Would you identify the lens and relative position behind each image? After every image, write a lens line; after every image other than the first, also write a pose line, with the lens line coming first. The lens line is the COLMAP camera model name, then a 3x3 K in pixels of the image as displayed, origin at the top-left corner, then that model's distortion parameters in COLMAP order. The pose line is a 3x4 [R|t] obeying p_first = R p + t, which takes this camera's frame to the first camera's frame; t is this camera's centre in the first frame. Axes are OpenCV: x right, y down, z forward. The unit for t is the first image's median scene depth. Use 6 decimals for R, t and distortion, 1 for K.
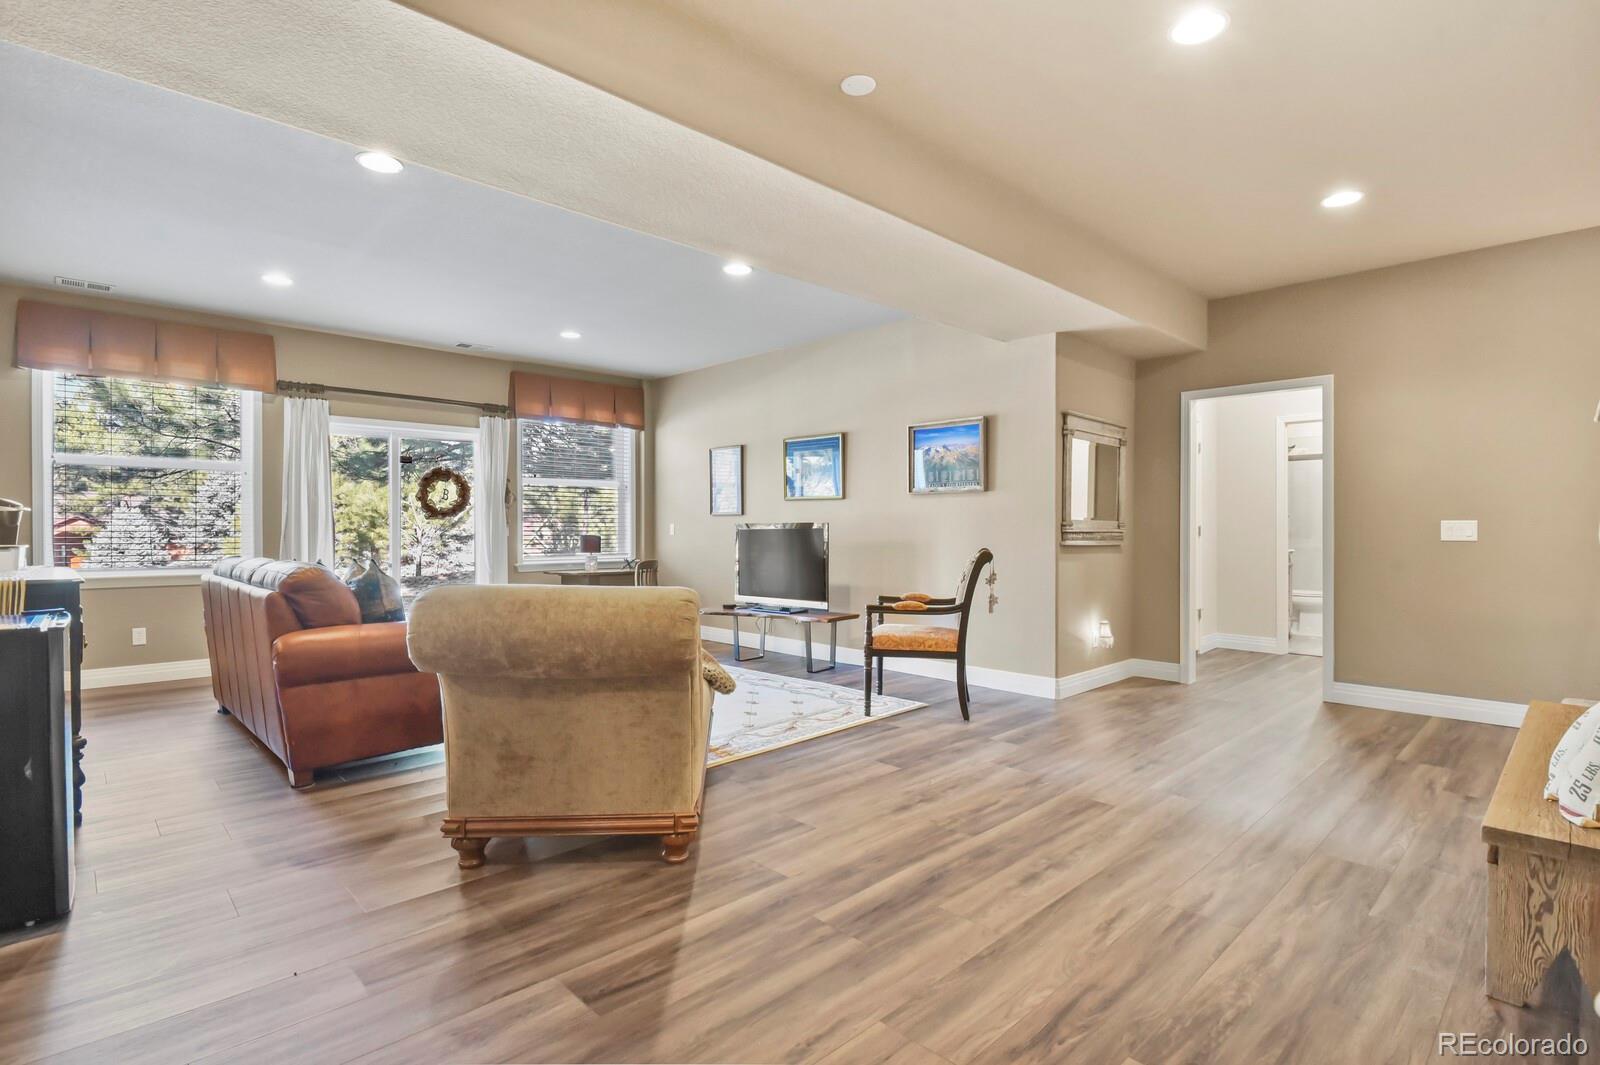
lens RADIAL K [[777.1, 0, 808.9], [0, 777.1, 533.0], [0, 0, 1]] dist [-0.002844, -0.000884]
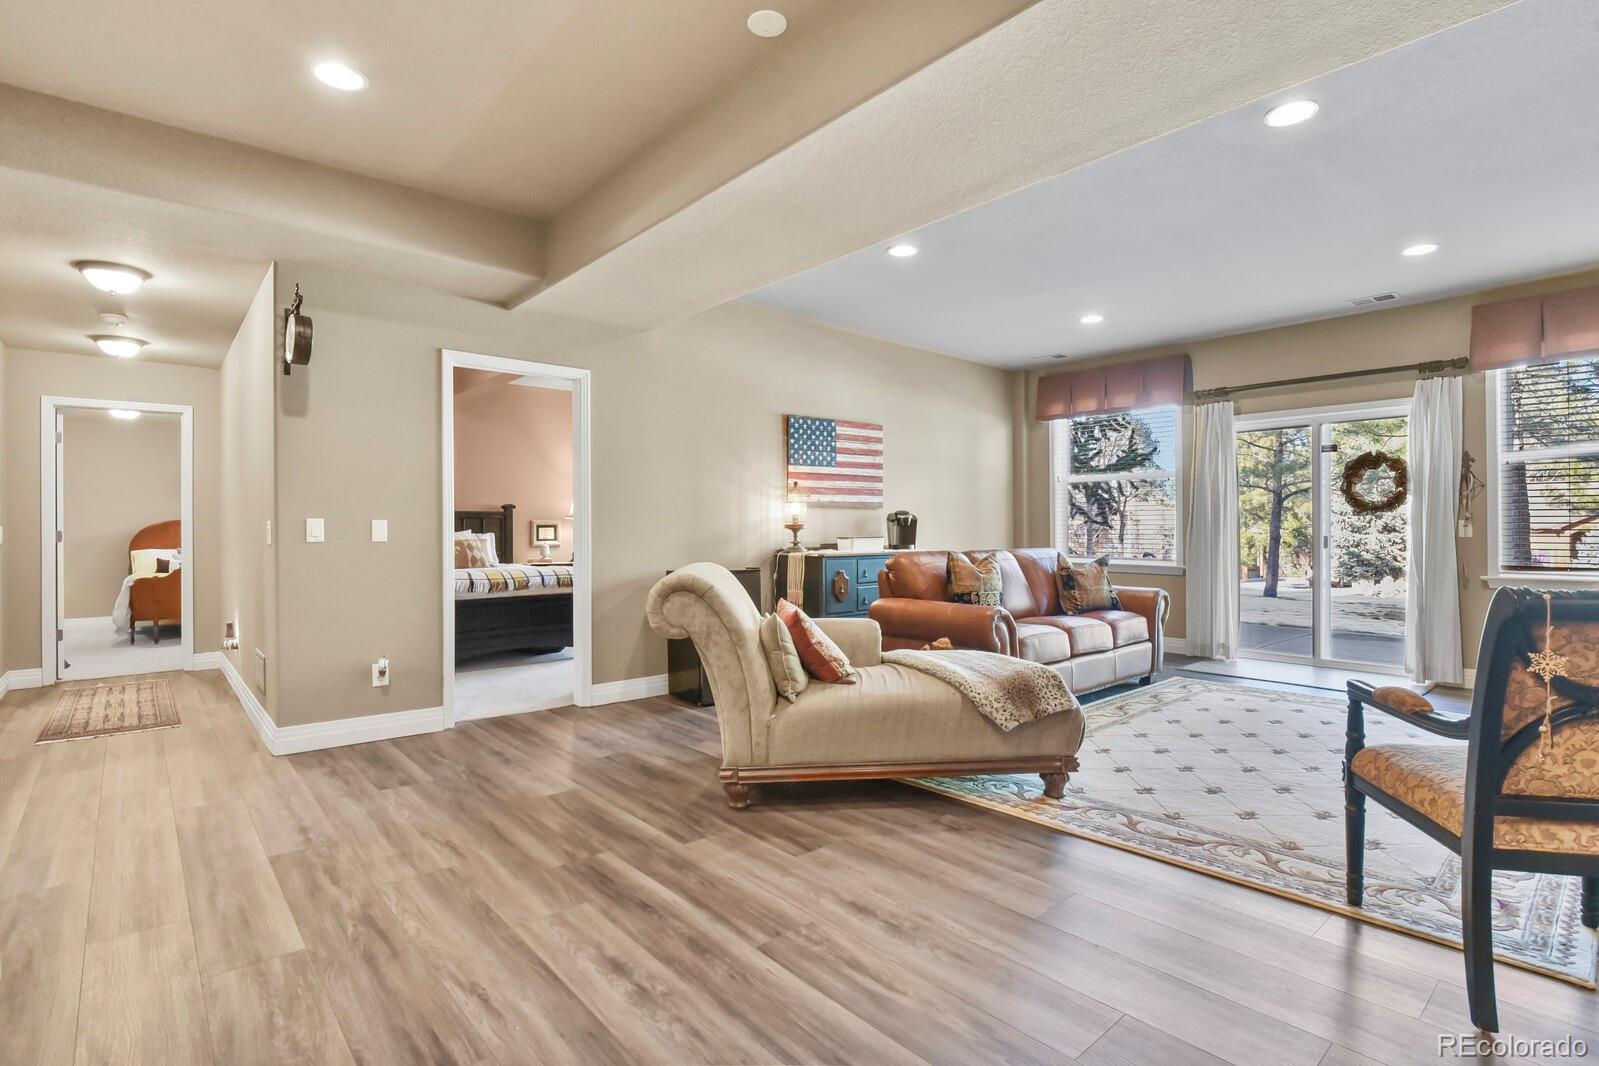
lens RADIAL K [[776.6, 0, 803.6], [0, 776.6, 532.2], [0, 0, 1]] dist [-0.002844, -0.000884]
pose [[-0.057134, 0.002154, -0.998364, 0.942207], [-0.001590, 0.999996, 0.002249, -0.001314], [0.998365, 0.001716, -0.057130, 1.092498]]
